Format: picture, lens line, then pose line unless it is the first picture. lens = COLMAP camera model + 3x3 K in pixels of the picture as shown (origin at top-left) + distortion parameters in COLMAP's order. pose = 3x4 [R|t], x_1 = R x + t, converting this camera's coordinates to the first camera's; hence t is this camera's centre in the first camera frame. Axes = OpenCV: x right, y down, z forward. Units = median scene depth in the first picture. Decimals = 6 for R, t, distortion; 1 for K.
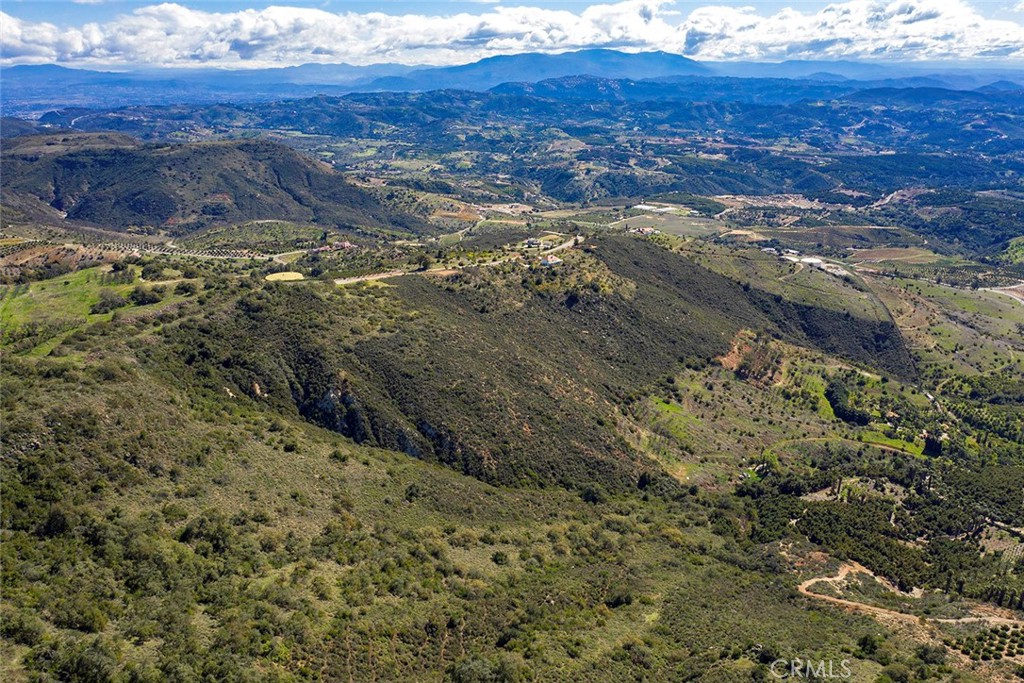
lens RADIAL K [[805.3, 0, 510.2], [0, 805.3, 344.5], [0, 0, 1]] dist [-0.018519, 0.047124]
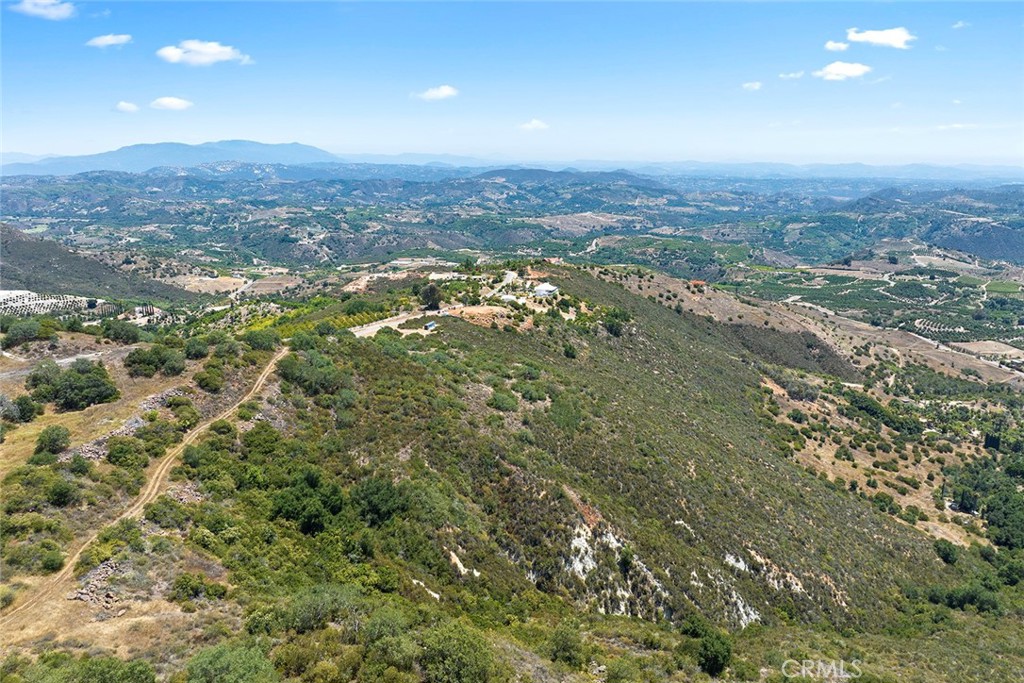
lens RADIAL K [[711.8, 0, 514.3], [0, 711.8, 339.6], [0, 0, 1]] dist [-0.039001, -0.000530]
pose [[0.889823, -0.099160, 0.445401, -0.083141], [0.136012, 0.989370, -0.051461, -0.007278], [-0.435563, 0.106372, 0.893851, 0.119224]]
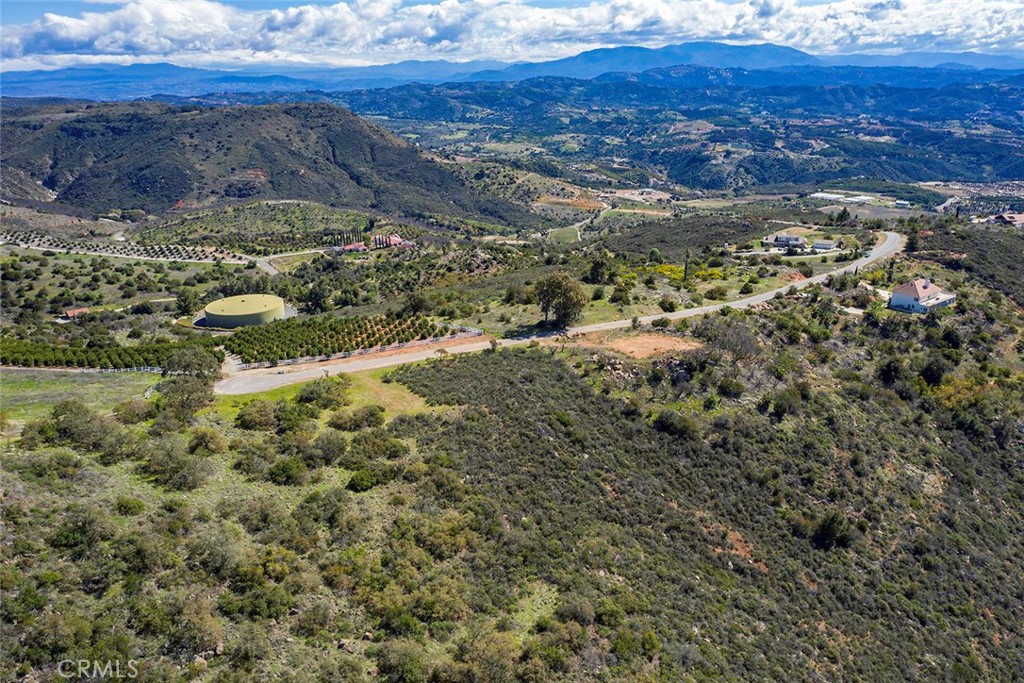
lens RADIAL K [[805.3, 0, 510.2], [0, 805.3, 344.5], [0, 0, 1]] dist [-0.018519, 0.047124]
pose [[0.993471, 0.030285, -0.109995, -0.024378], [-0.030050, 0.999541, 0.003793, -0.023147], [0.110059, -0.000463, 0.993925, 0.186453]]
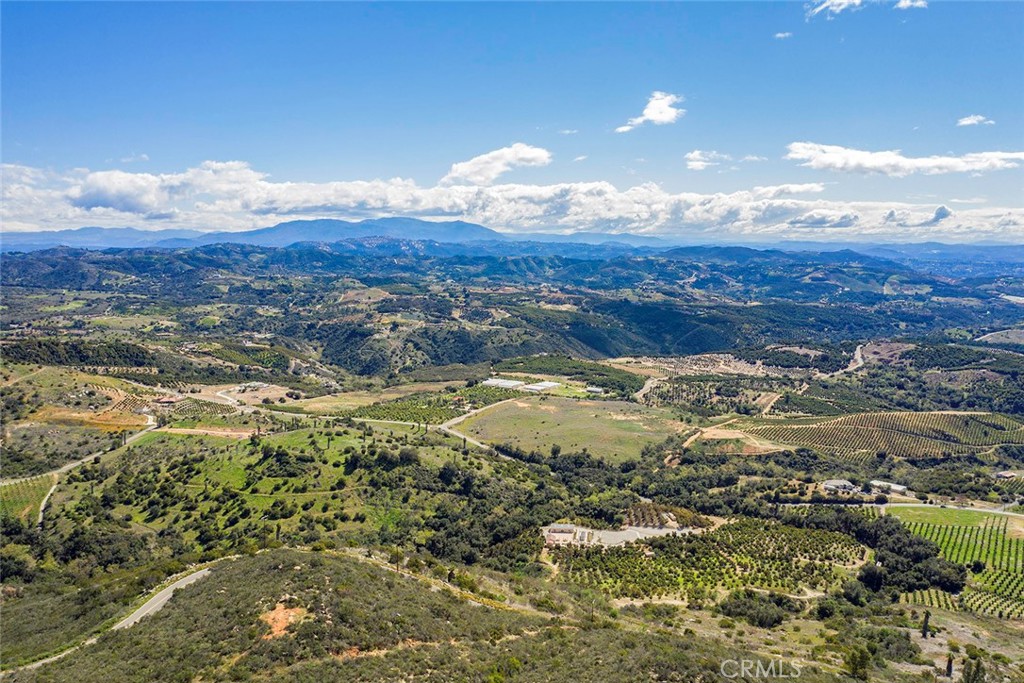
lens RADIAL K [[805.3, 0, 510.2], [0, 805.3, 344.5], [0, 0, 1]] dist [-0.018519, 0.047124]
pose [[0.971505, -0.015949, 0.236482, 0.032876], [0.062996, 0.979223, -0.192753, -0.068002], [-0.228494, 0.202158, 0.952325, 0.355902]]
